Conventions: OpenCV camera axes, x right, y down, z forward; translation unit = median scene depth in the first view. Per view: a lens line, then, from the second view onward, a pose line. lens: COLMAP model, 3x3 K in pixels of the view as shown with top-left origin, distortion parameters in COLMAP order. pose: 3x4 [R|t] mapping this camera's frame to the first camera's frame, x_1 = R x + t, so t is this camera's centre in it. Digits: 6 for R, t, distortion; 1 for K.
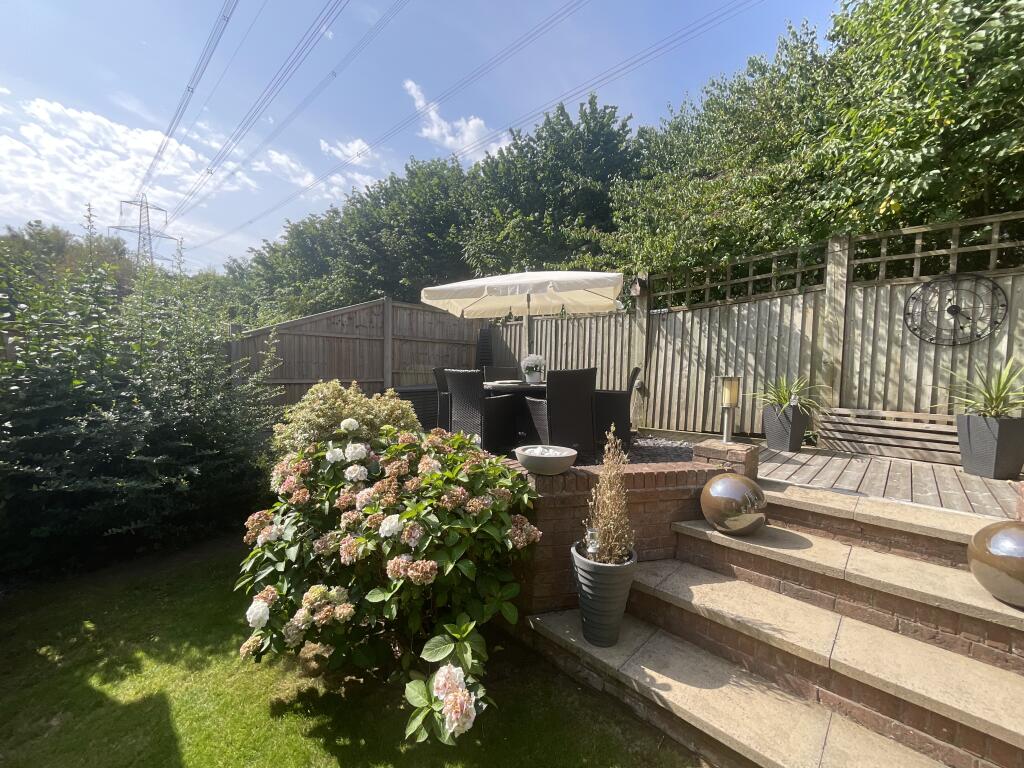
lens RADIAL K [[415.7, 0, 510.5], [0, 415.7, 384.7], [0, 0, 1]] dist [-0.002021, 0.000175]
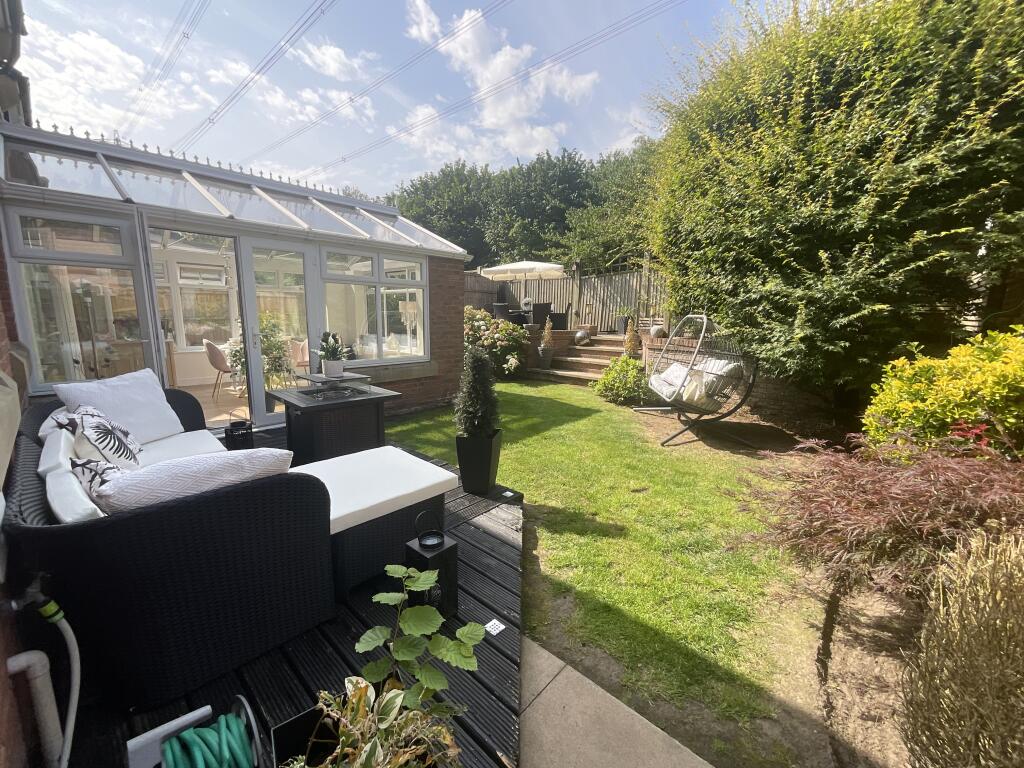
lens RADIAL K [[415.7, 0, 510.5], [0, 415.7, 384.7], [0, 0, 1]] dist [-0.002021, 0.000175]
pose [[0.999758, -0.010207, 0.019493, -0.108172], [0.007642, 0.991823, 0.127391, 0.135909], [-0.020634, -0.127212, 0.991661, -1.654801]]
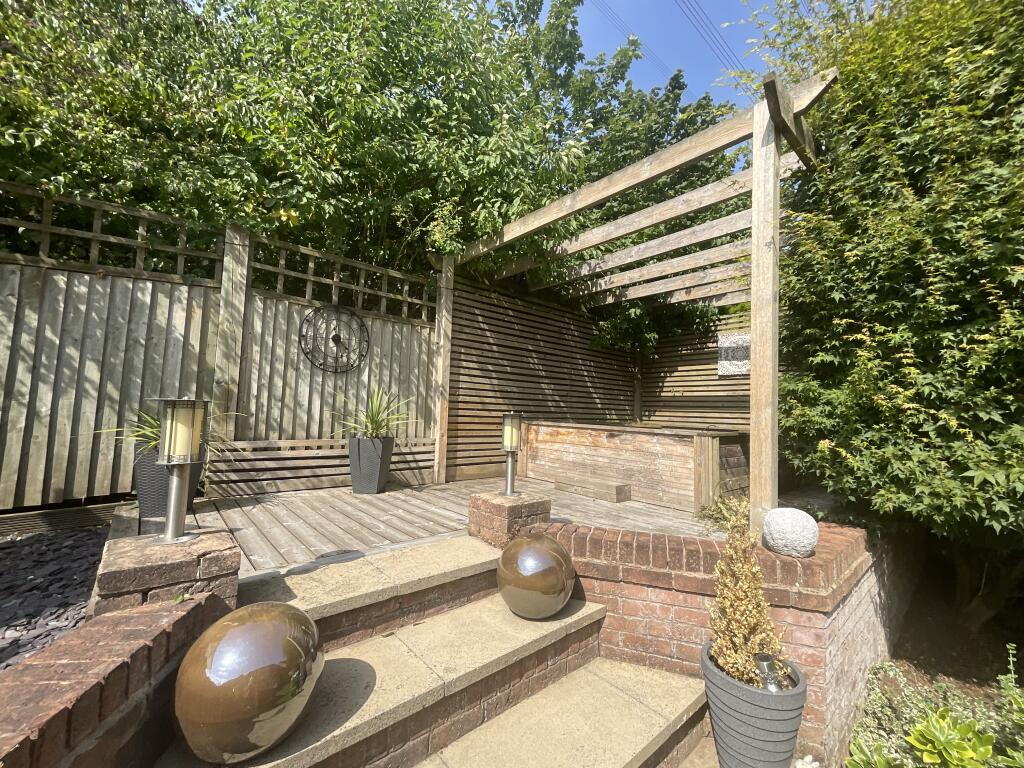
lens RADIAL K [[415.7, 0, 510.5], [0, 415.7, 384.7], [0, 0, 1]] dist [-0.002021, 0.000175]
pose [[0.090378, 0.046282, 0.994832, 0.054156], [0.014570, 0.998751, -0.047788, -0.005901], [-0.995801, 0.018813, 0.089591, 0.415464]]
